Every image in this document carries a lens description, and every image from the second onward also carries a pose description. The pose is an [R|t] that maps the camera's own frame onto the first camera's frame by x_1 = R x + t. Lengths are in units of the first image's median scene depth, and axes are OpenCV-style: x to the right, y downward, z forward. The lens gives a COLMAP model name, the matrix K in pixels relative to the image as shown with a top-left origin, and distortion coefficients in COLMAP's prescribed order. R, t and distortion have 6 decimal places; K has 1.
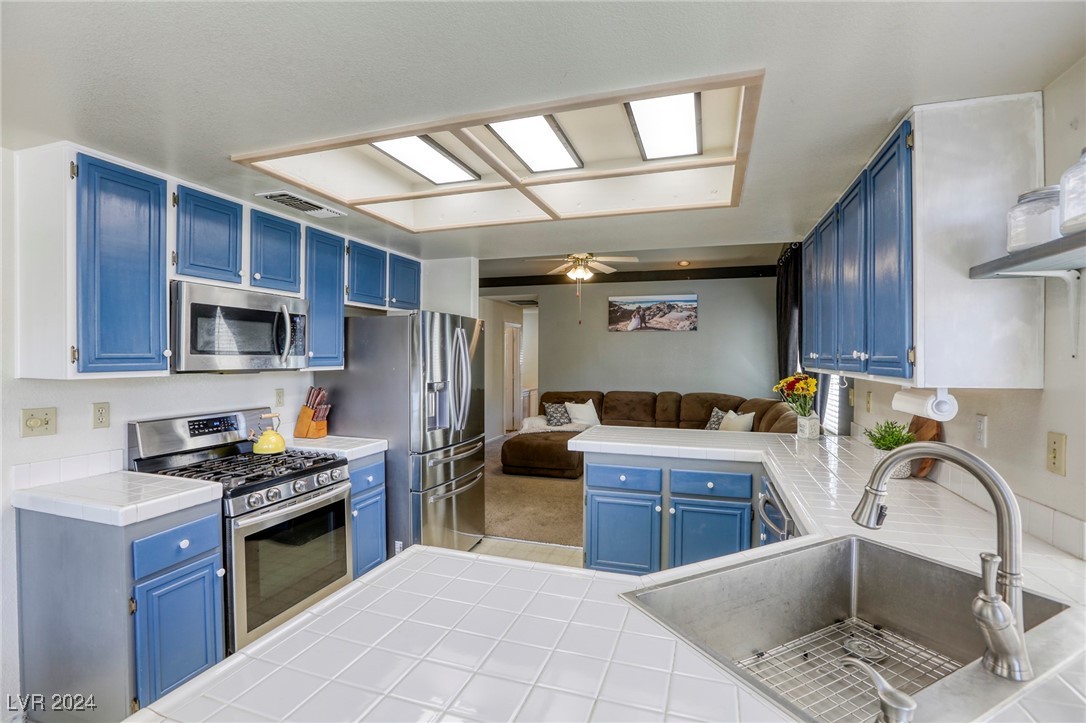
lens RADIAL K [[498.7, 0, 539.8], [0, 498.7, 362.0], [0, 0, 1]] dist [-0.065628, 0.024138]
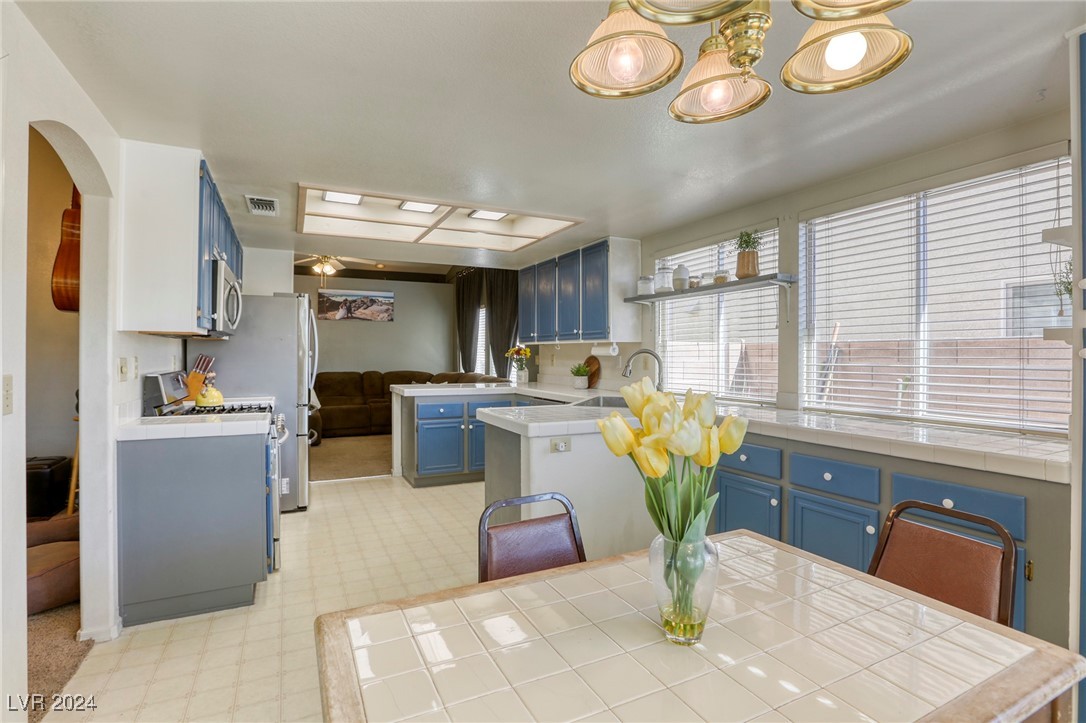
lens RADIAL K [[511.4, 0, 522.7], [0, 511.4, 353.1], [0, 0, 1]] dist [-0.071837, -0.000160]
pose [[0.728251, -0.000544, 0.685311, -0.326116], [0.007863, 0.999940, -0.007562, 0.028723], [-0.685266, 0.010896, 0.728212, -0.154965]]
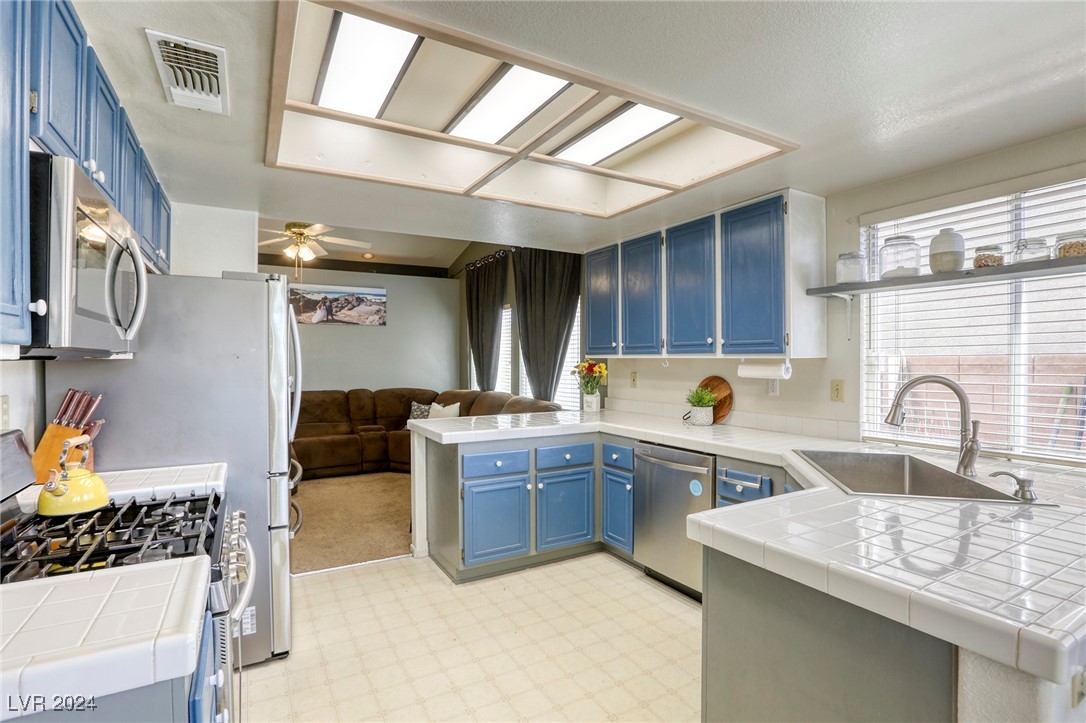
lens RADIAL K [[511.4, 0, 525.0], [0, 511.4, 363.8], [0, 0, 1]] dist [-0.046334, 0.000734]
pose [[0.681006, -0.011729, 0.732183, -0.240956], [0.012380, 0.999913, 0.004502, 0.011381], [-0.732173, 0.005999, 0.681093, 0.107598]]
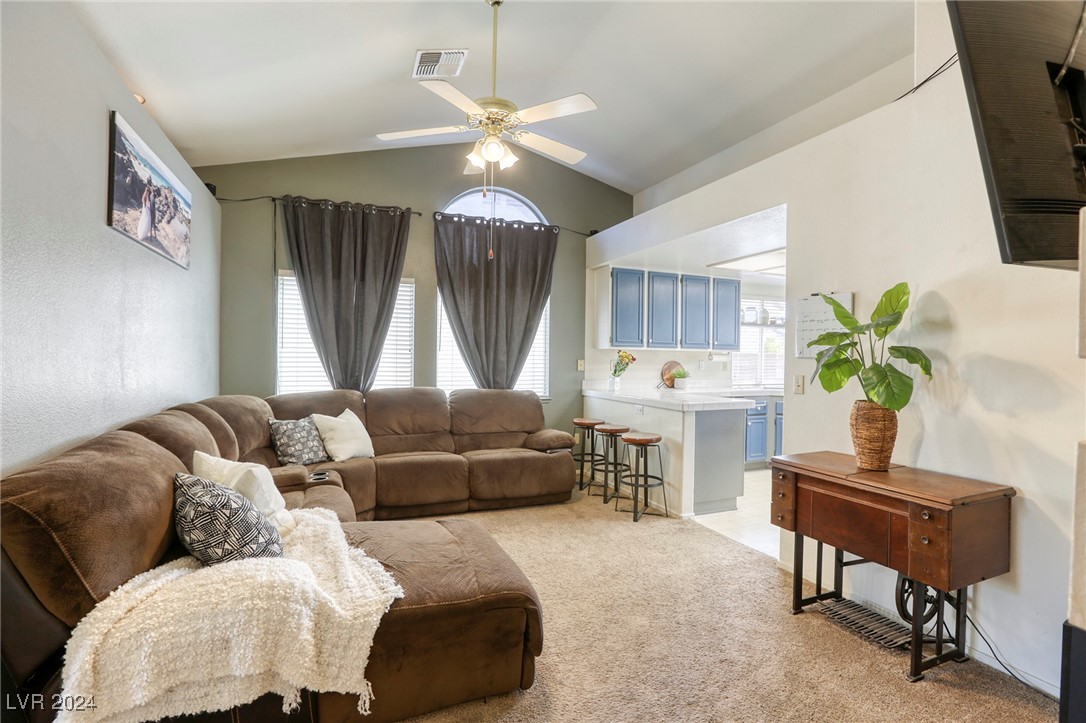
lens RADIAL K [[498.7, 0, 539.8], [0, 498.7, 362.0], [0, 0, 1]] dist [-0.065628, 0.024138]
pose [[-0.653182, -0.024881, 0.756792, -0.260644], [-0.009194, 0.999647, 0.024931, 0.010390], [-0.757145, 0.009327, -0.653180, 1.059046]]
